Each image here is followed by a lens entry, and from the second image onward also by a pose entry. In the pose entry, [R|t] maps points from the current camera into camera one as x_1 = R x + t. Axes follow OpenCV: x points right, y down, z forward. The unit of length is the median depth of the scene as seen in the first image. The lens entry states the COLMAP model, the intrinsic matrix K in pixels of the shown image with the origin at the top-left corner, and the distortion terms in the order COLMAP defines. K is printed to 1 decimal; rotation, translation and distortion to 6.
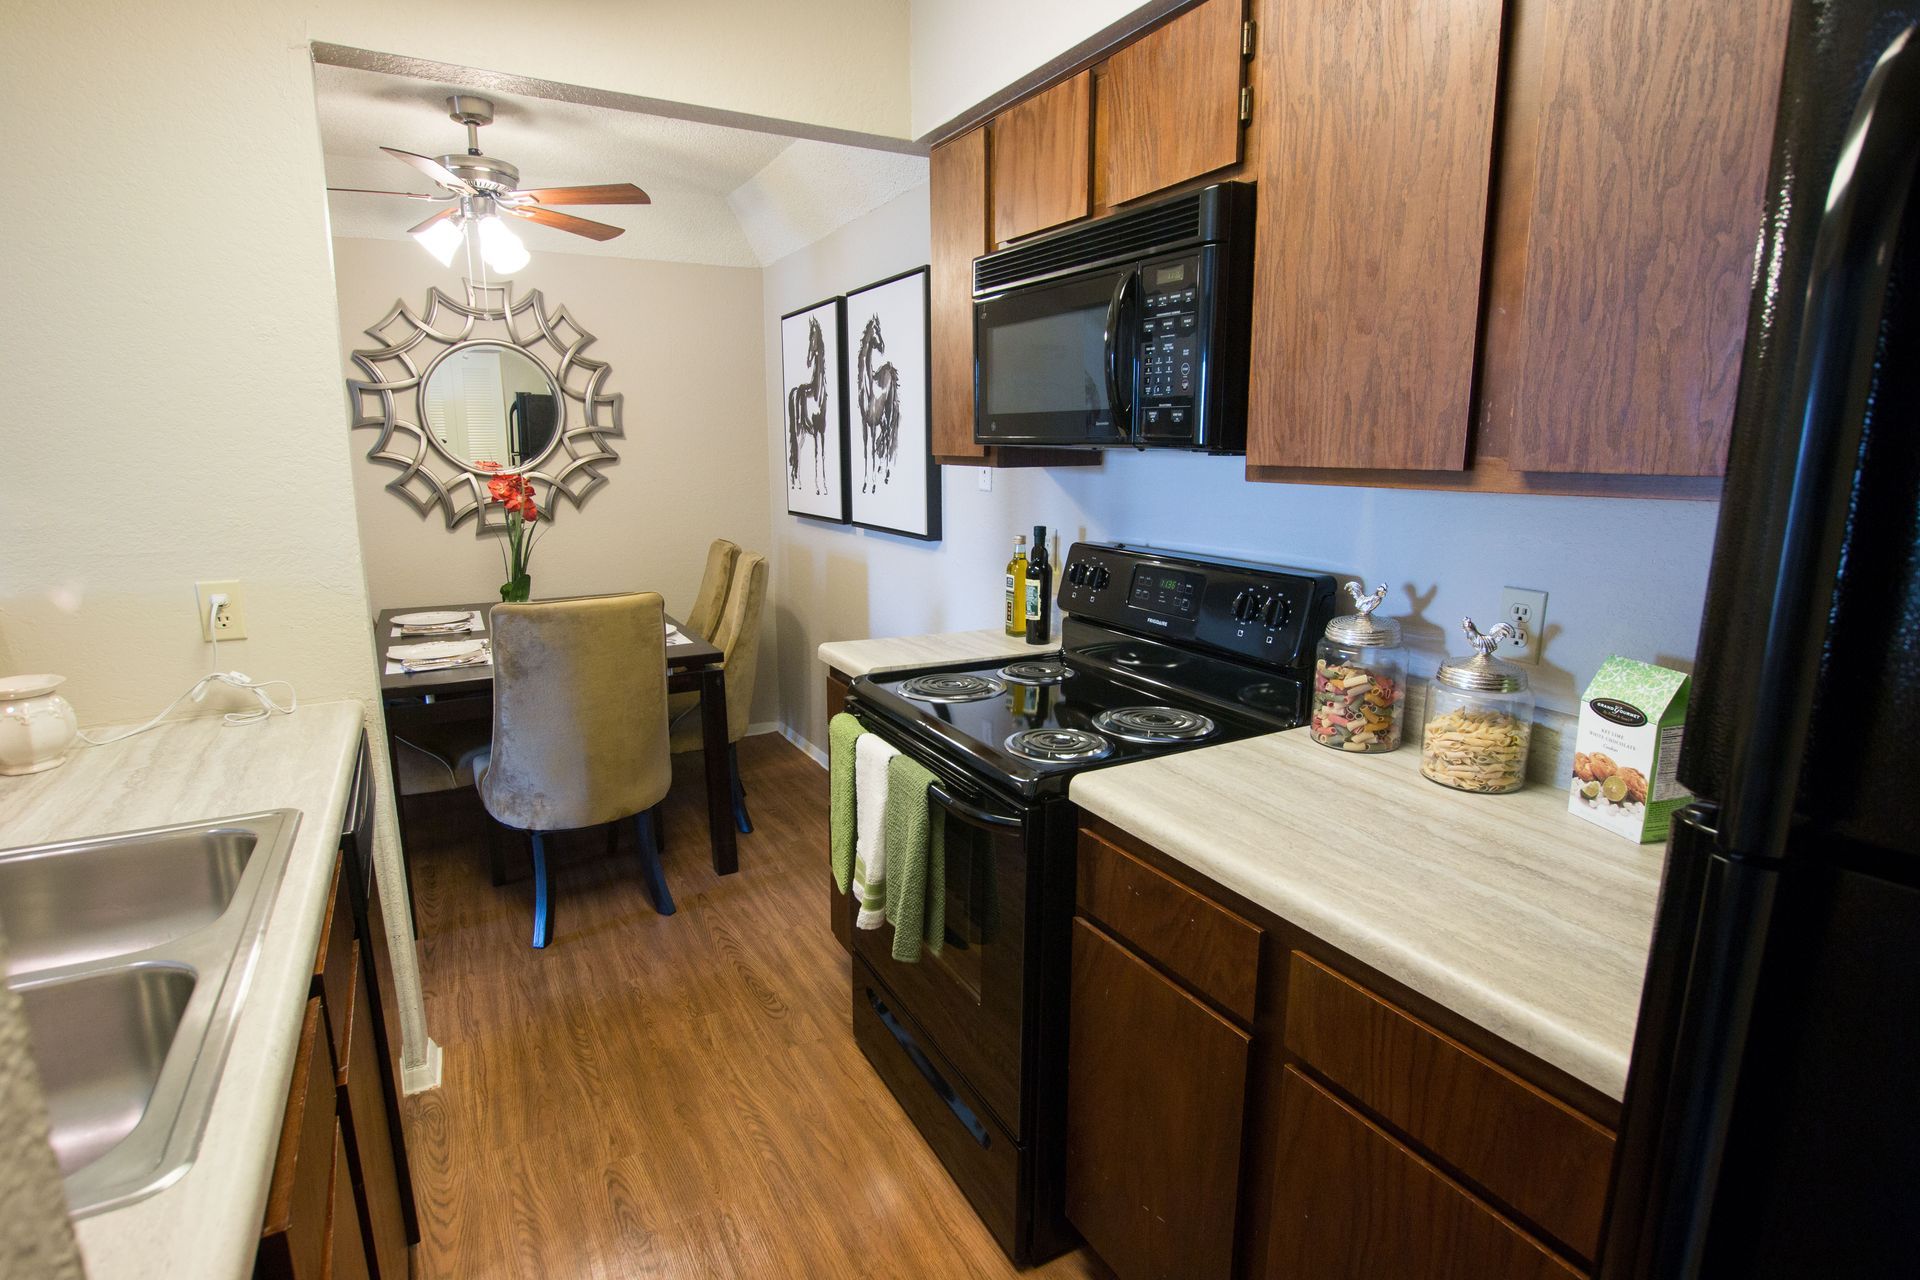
lens RADIAL K [[962.7, 0, 951.1], [0, 962.7, 643.9], [0, 0, 1]] dist [-0.031569, 0.005032]
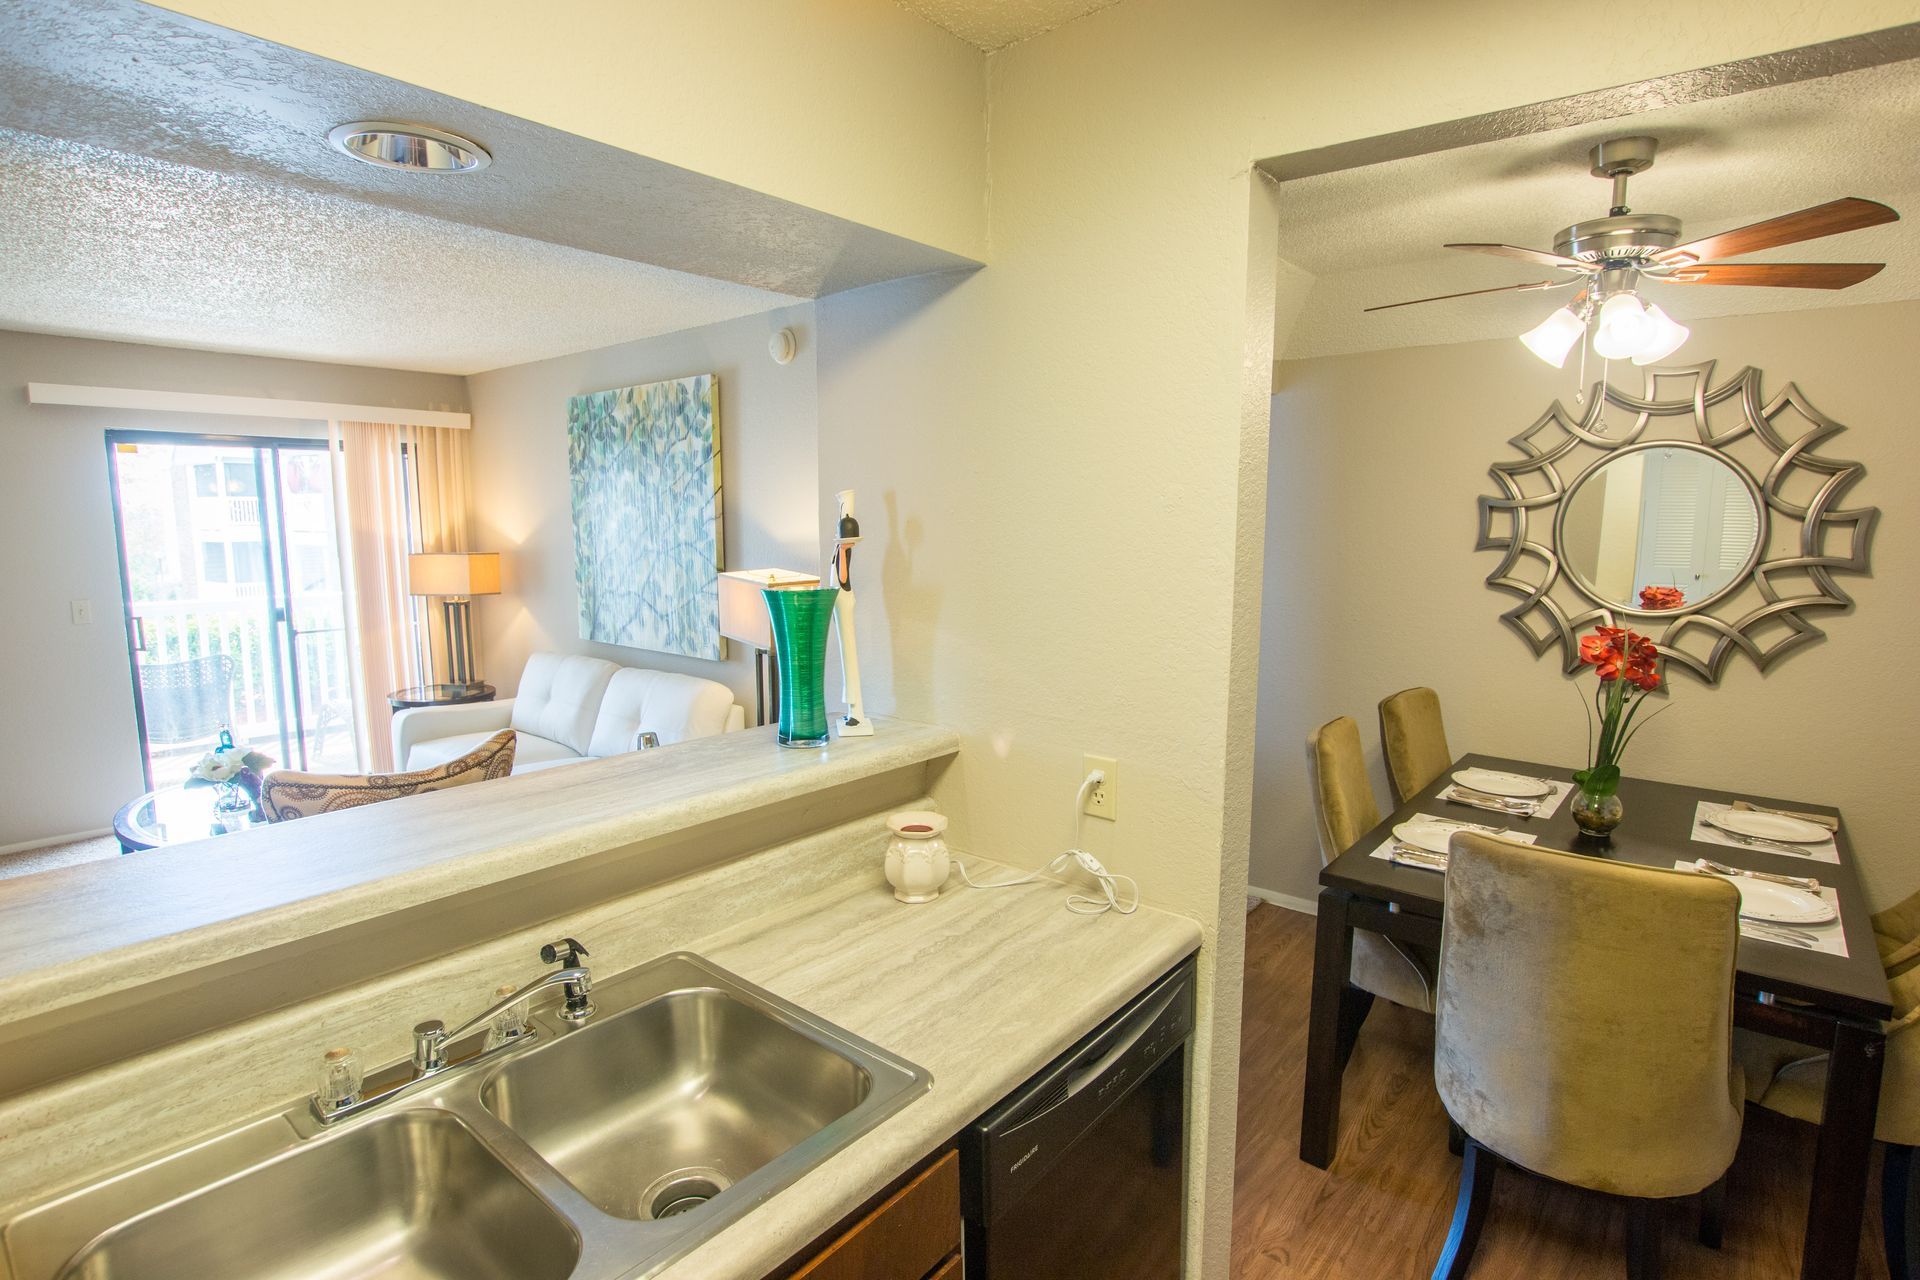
lens RADIAL K [[962.7, 0, 951.1], [0, 962.7, 643.9], [0, 0, 1]] dist [-0.031569, 0.005032]
pose [[0.363882, 0.128064, -0.922599, 0.039734], [-0.192690, 0.979426, 0.059953, -0.147542], [0.911296, 0.155960, 0.381073, 0.334857]]
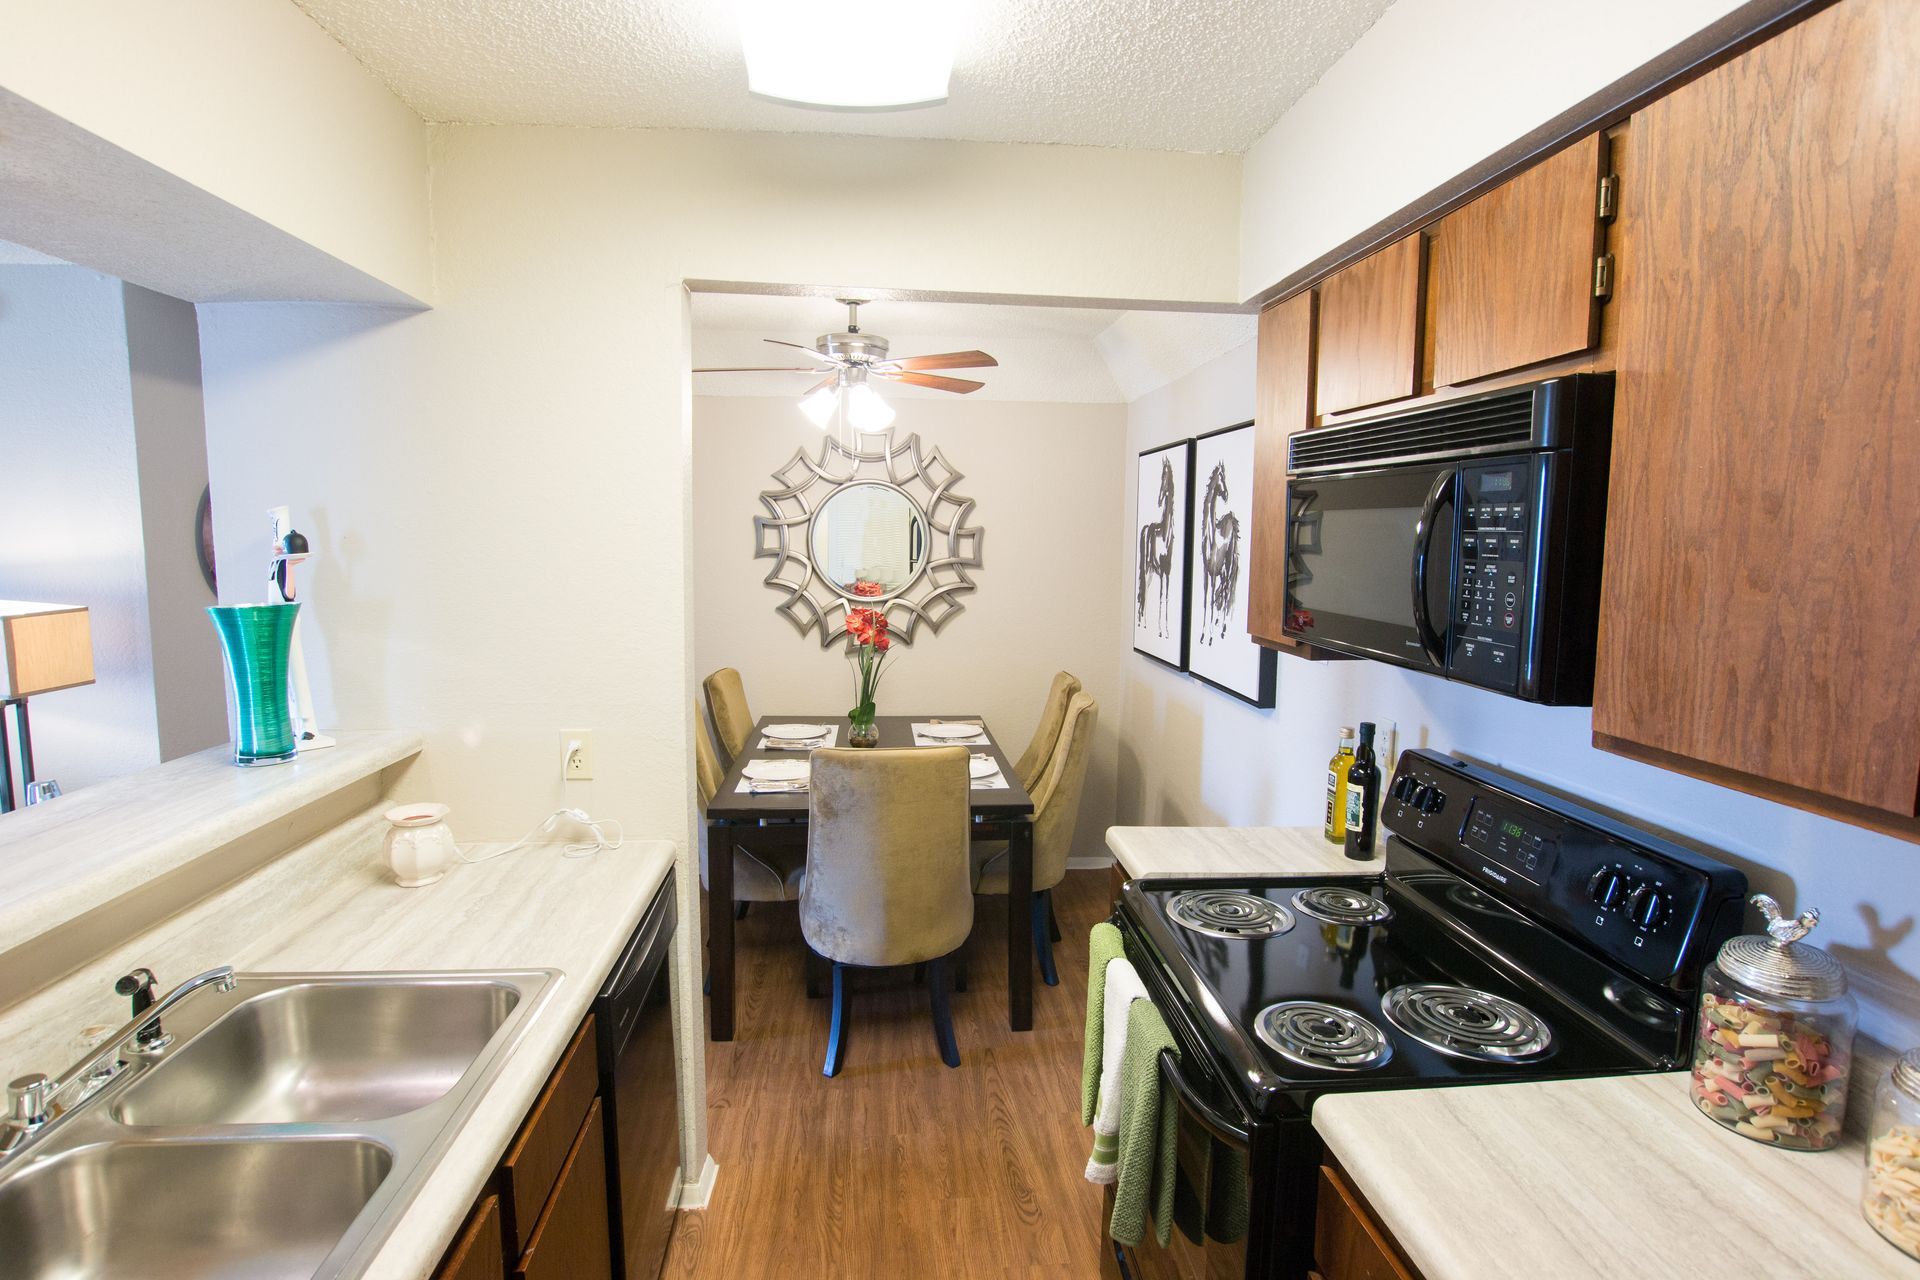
lens RADIAL K [[962.7, 0, 951.1], [0, 962.7, 643.9], [0, 0, 1]] dist [-0.031569, 0.005032]
pose [[0.915551, 0.056949, -0.398149, 0.083315], [-0.093139, 0.993036, -0.072136, -0.091645], [0.391268, 0.103128, 0.914480, 0.060458]]
